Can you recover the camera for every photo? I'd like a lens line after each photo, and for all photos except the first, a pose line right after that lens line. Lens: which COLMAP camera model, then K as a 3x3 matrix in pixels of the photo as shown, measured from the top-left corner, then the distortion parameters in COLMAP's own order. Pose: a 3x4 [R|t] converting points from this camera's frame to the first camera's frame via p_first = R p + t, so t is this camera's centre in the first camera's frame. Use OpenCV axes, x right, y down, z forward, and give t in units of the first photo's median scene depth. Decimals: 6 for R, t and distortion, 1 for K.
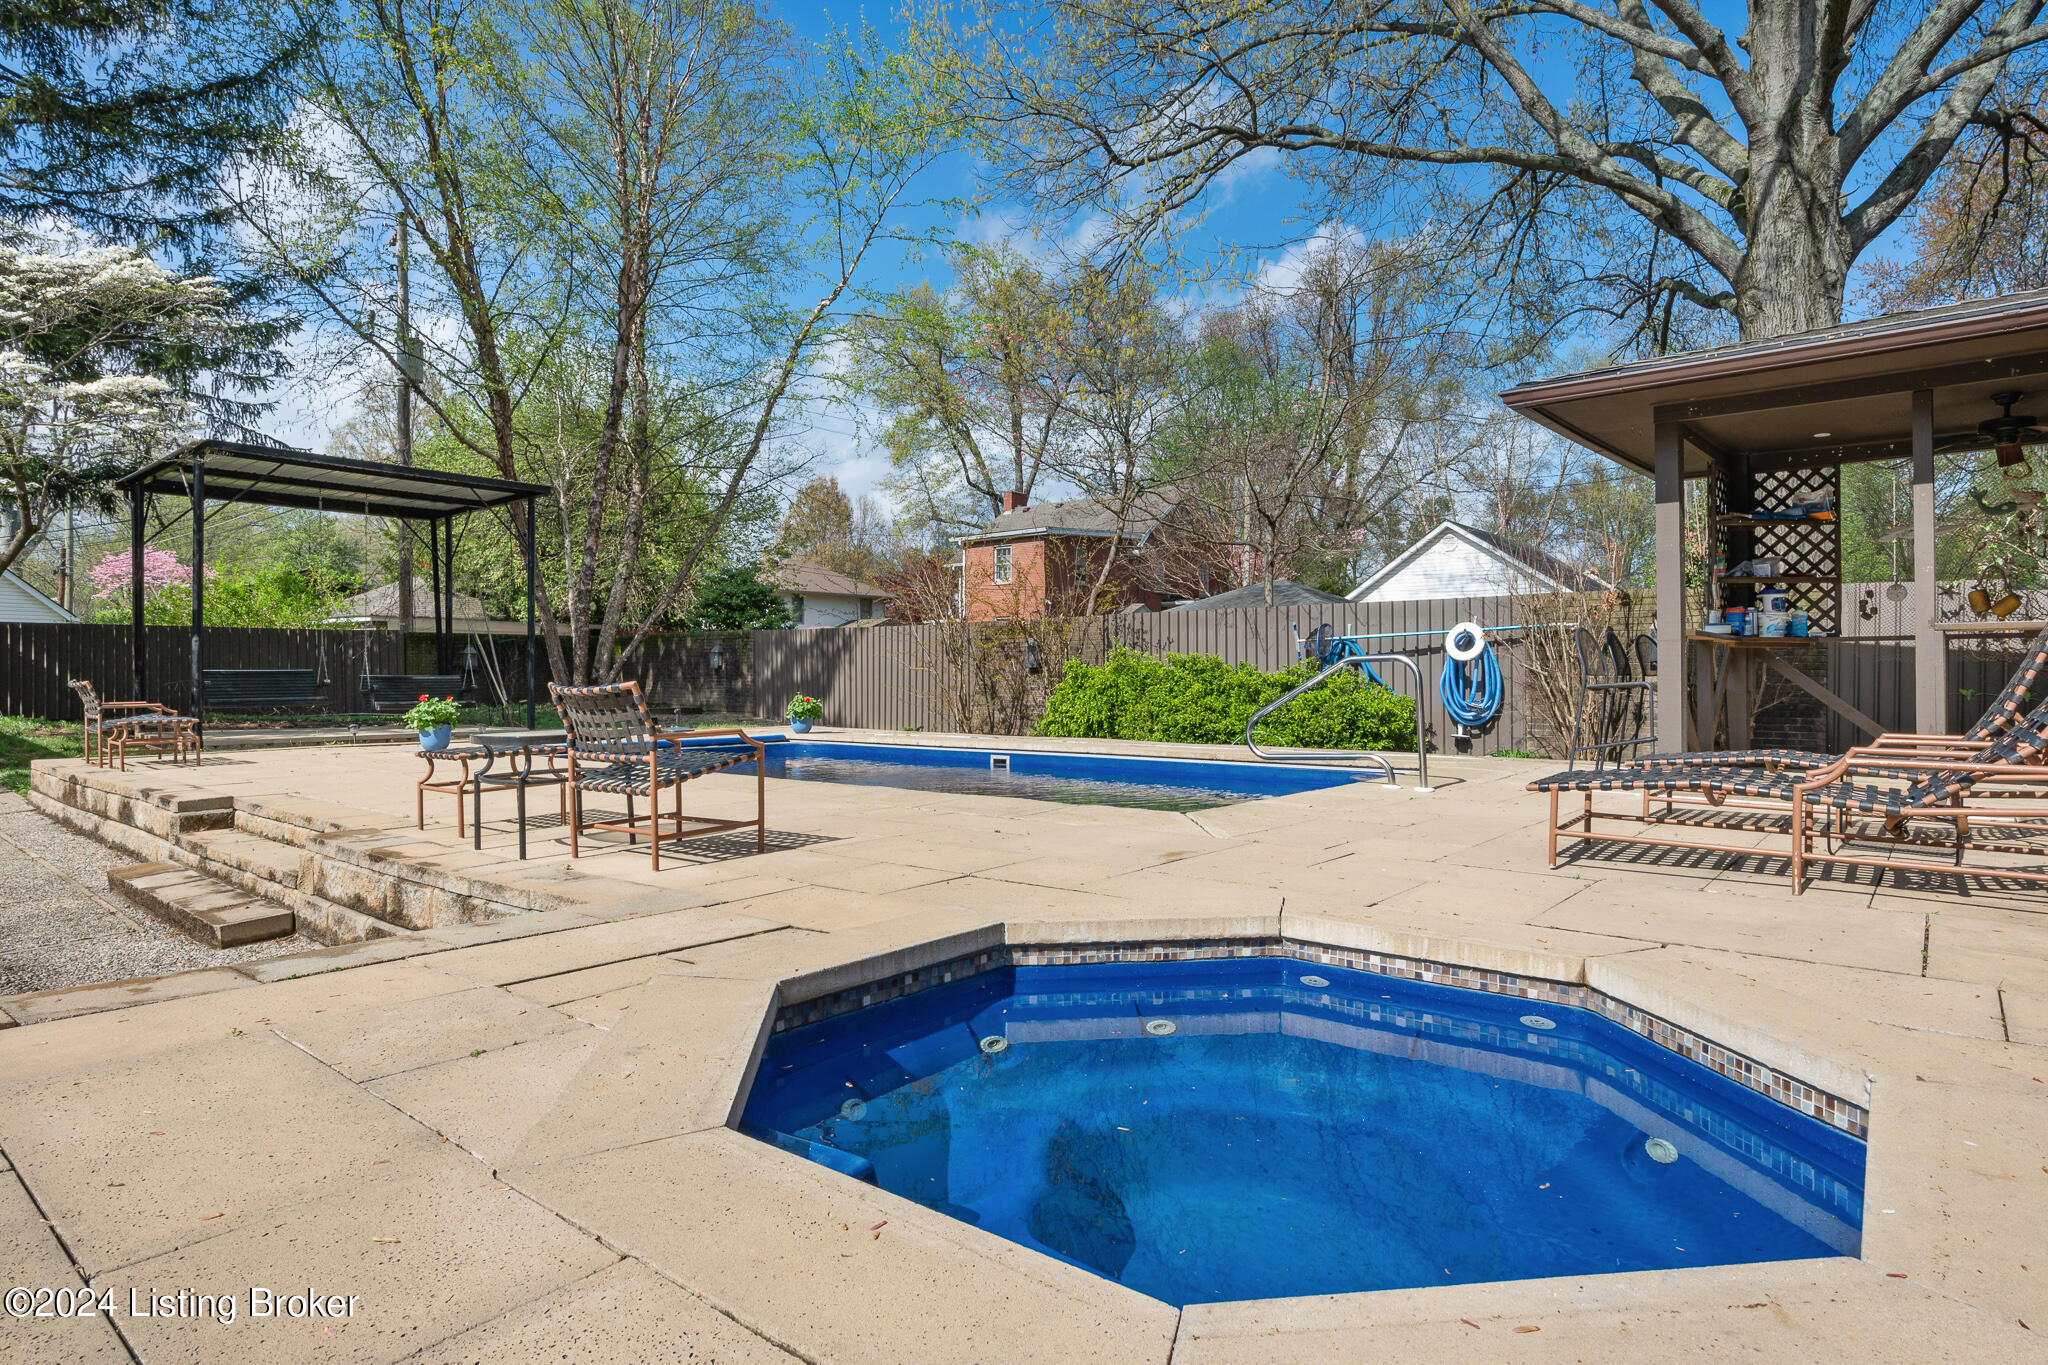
lens RADIAL K [[1102.7, 0, 1029.2], [0, 1102.7, 683.1], [0, 0, 1]] dist [-0.007280, -0.001678]
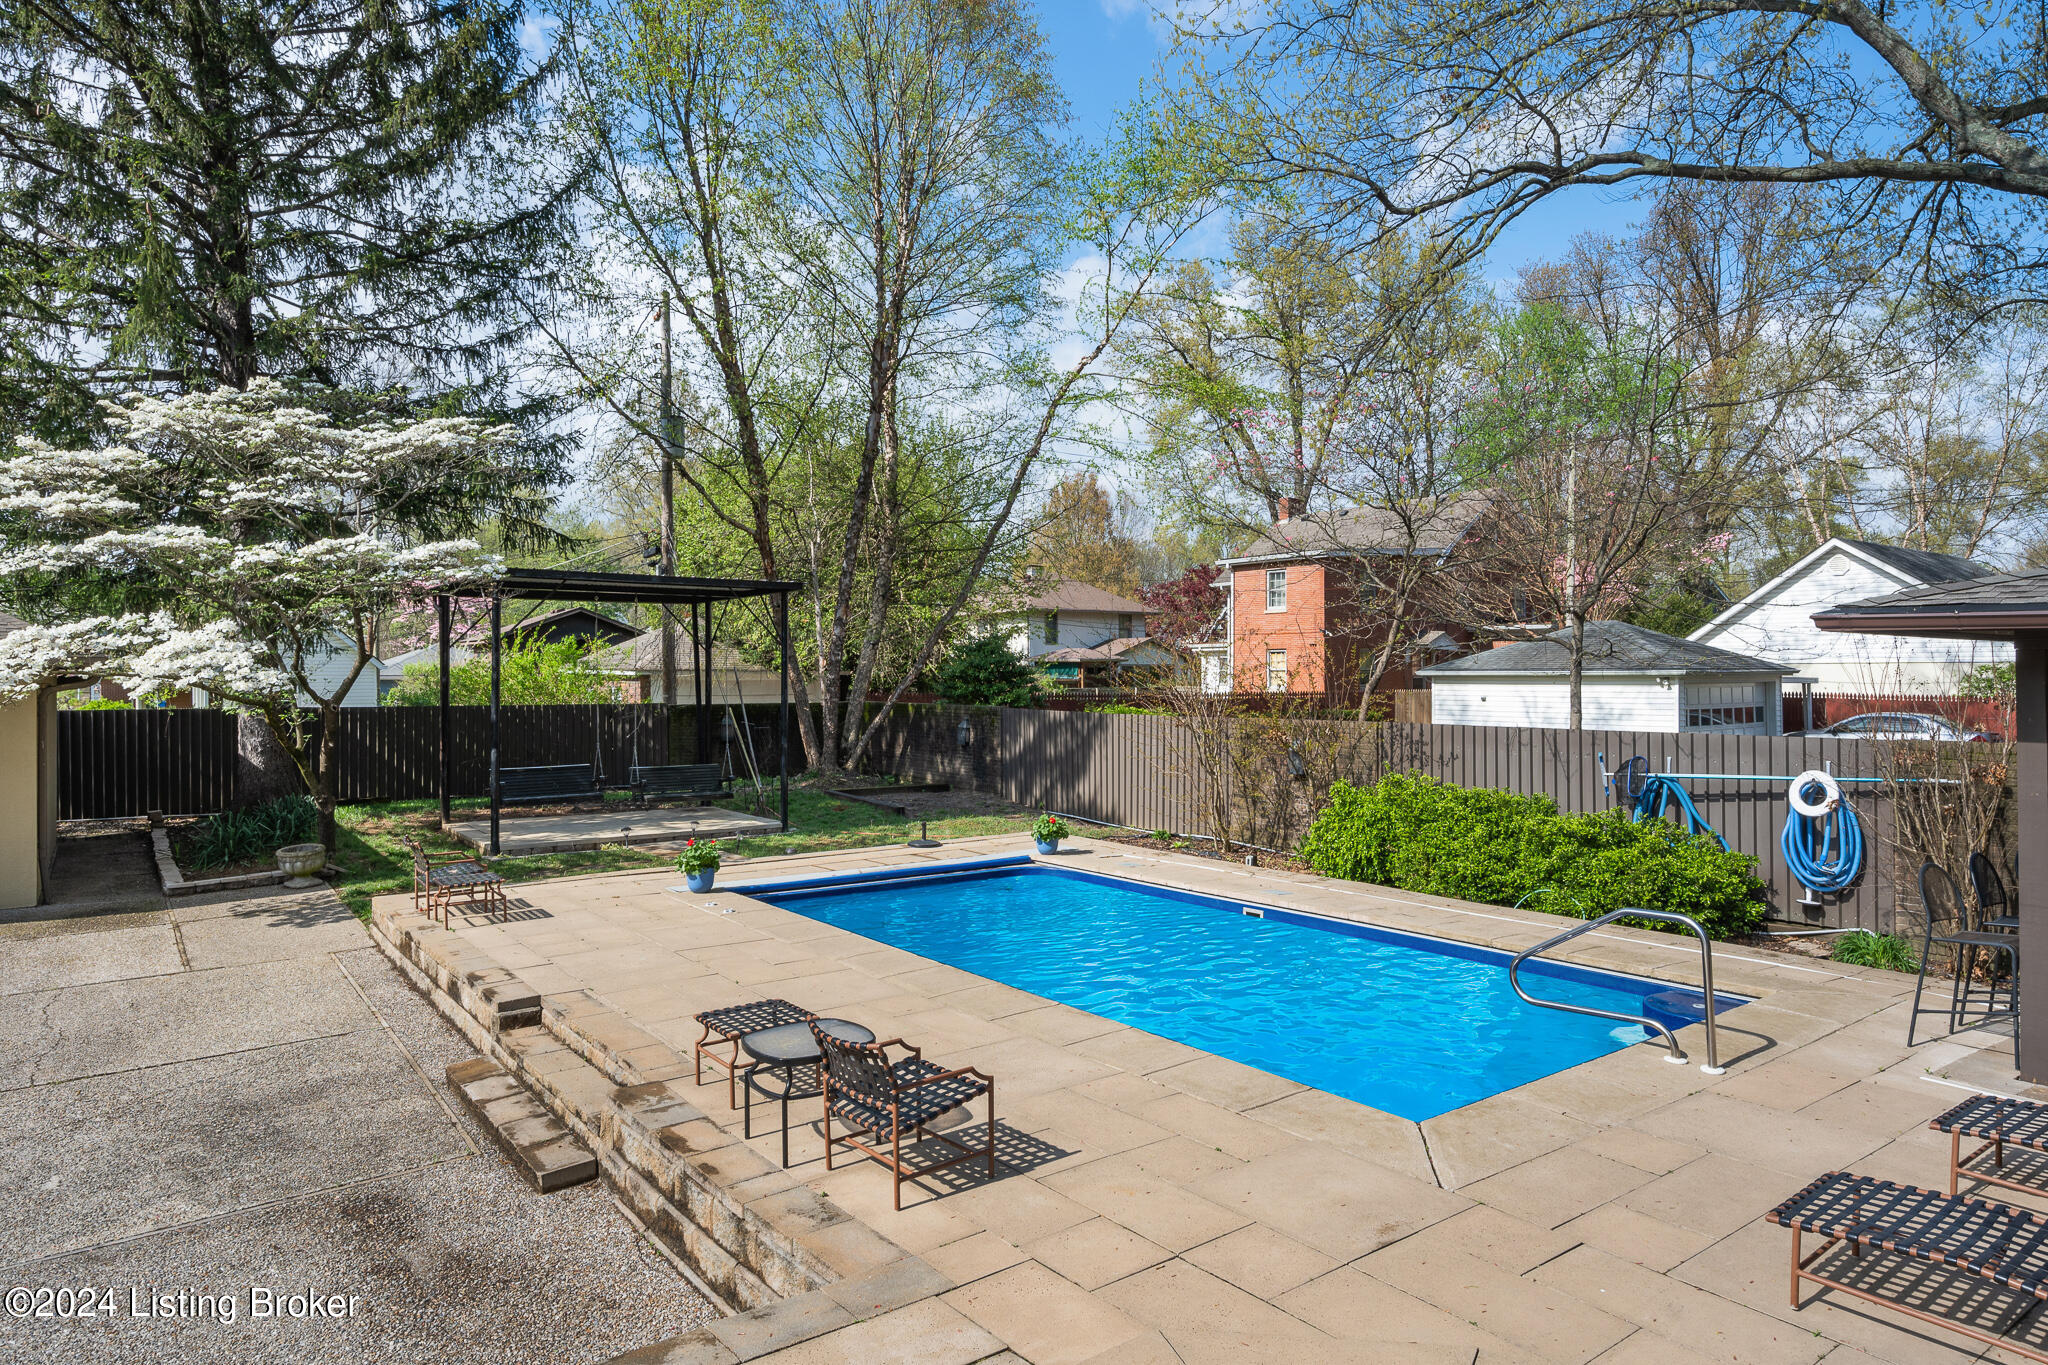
lens RADIAL K [[1234.3, 0, 1018.3], [0, 1234.3, 681.0], [0, 0, 1]] dist [-0.003113, -0.003052]
pose [[0.972283, 0.000481, -0.233808, 0.018715], [-0.001480, 0.999991, -0.004096, -0.094975], [0.233804, 0.004328, 0.972274, -0.049041]]
